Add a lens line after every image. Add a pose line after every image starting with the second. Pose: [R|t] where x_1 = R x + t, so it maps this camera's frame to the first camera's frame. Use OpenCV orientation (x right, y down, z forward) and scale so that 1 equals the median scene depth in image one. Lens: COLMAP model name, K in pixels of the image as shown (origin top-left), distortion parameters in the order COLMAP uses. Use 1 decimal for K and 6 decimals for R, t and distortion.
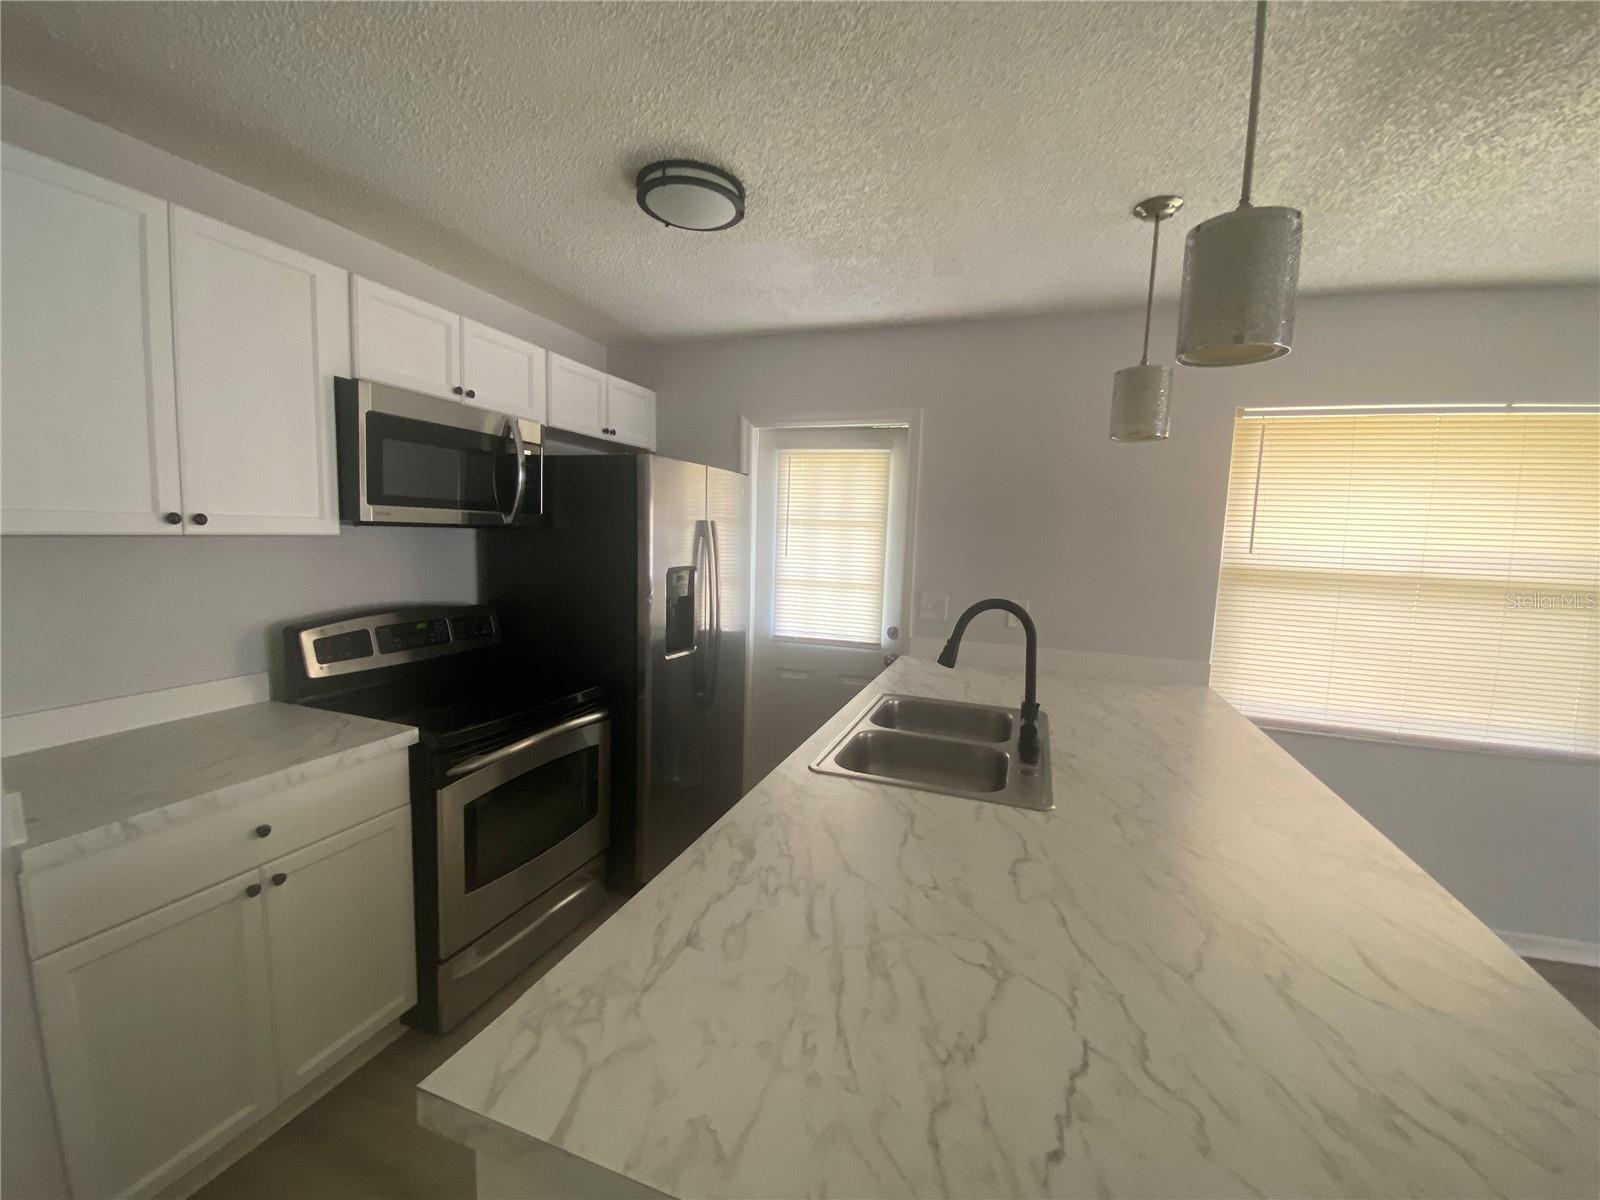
lens RADIAL K [[657.4, 0, 795.7], [0, 657.4, 595.7], [0, 0, 1]] dist [0.041557, -0.026487]
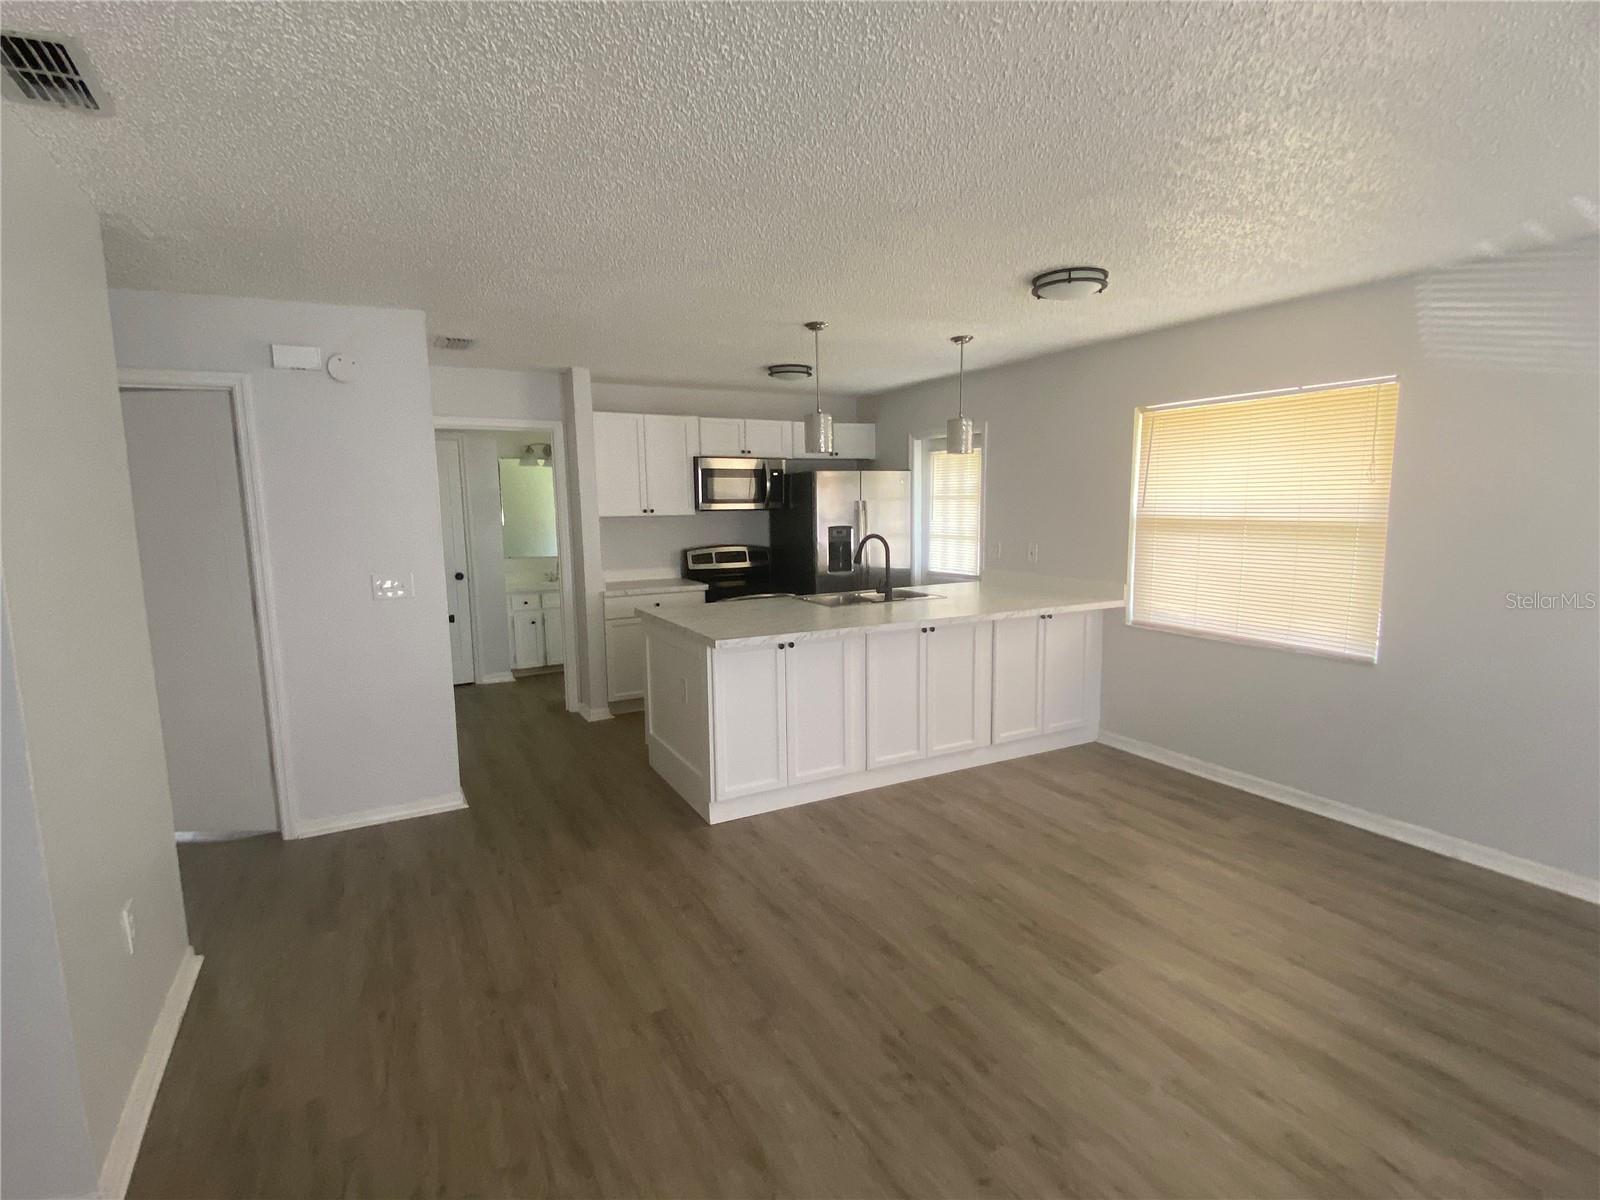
lens RADIAL K [[777.1, 0, 798.2], [0, 777.1, 598.8], [0, 0, 1]] dist [0.046624, -0.000053]
pose [[0.747919, 0.039057, -0.662640, 1.392941], [-0.025325, 0.999220, 0.030311, 0.114860], [0.663306, -0.005889, 0.748325, -0.872158]]
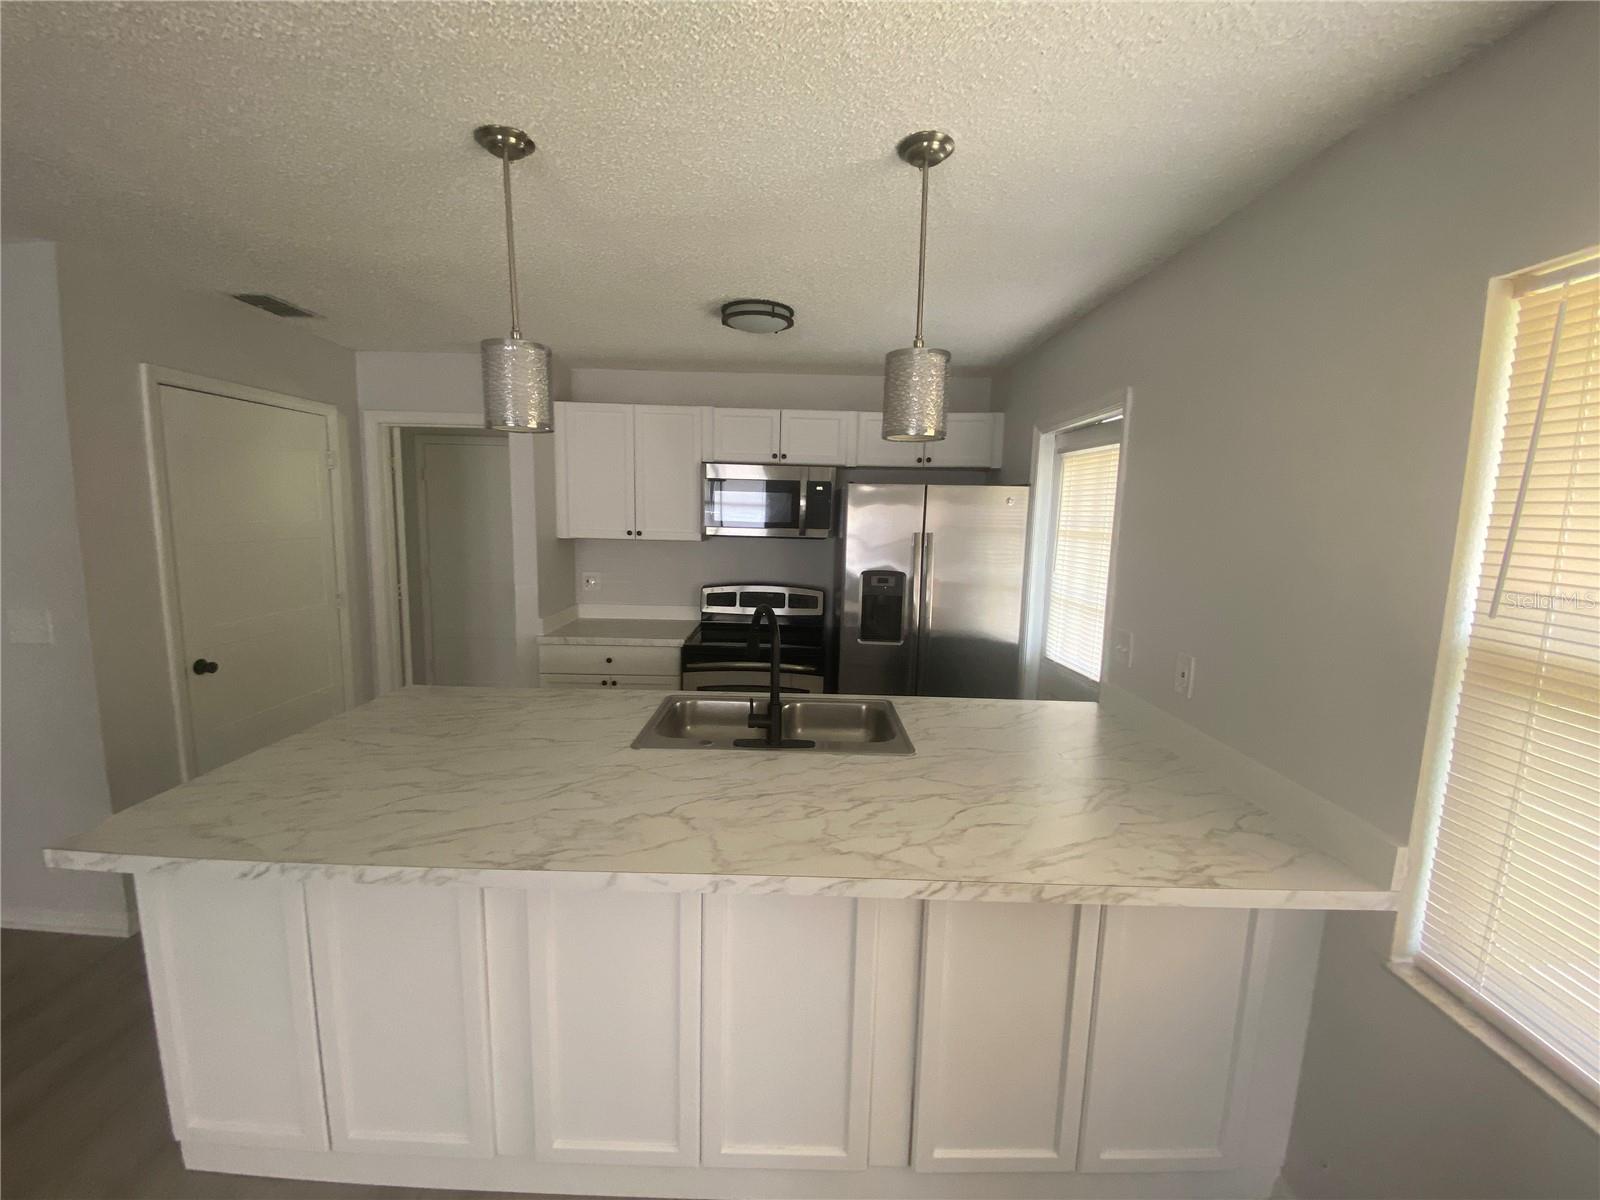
lens RADIAL K [[652.7, 0, 795.3], [0, 652.7, 597.4], [0, 0, 1]] dist [0.023431, -0.020164]
pose [[0.335309, 0.094927, -0.937313, 1.014403], [-0.103110, 0.992632, 0.063643, -0.061456], [0.936449, 0.075307, 0.342627, 0.487363]]
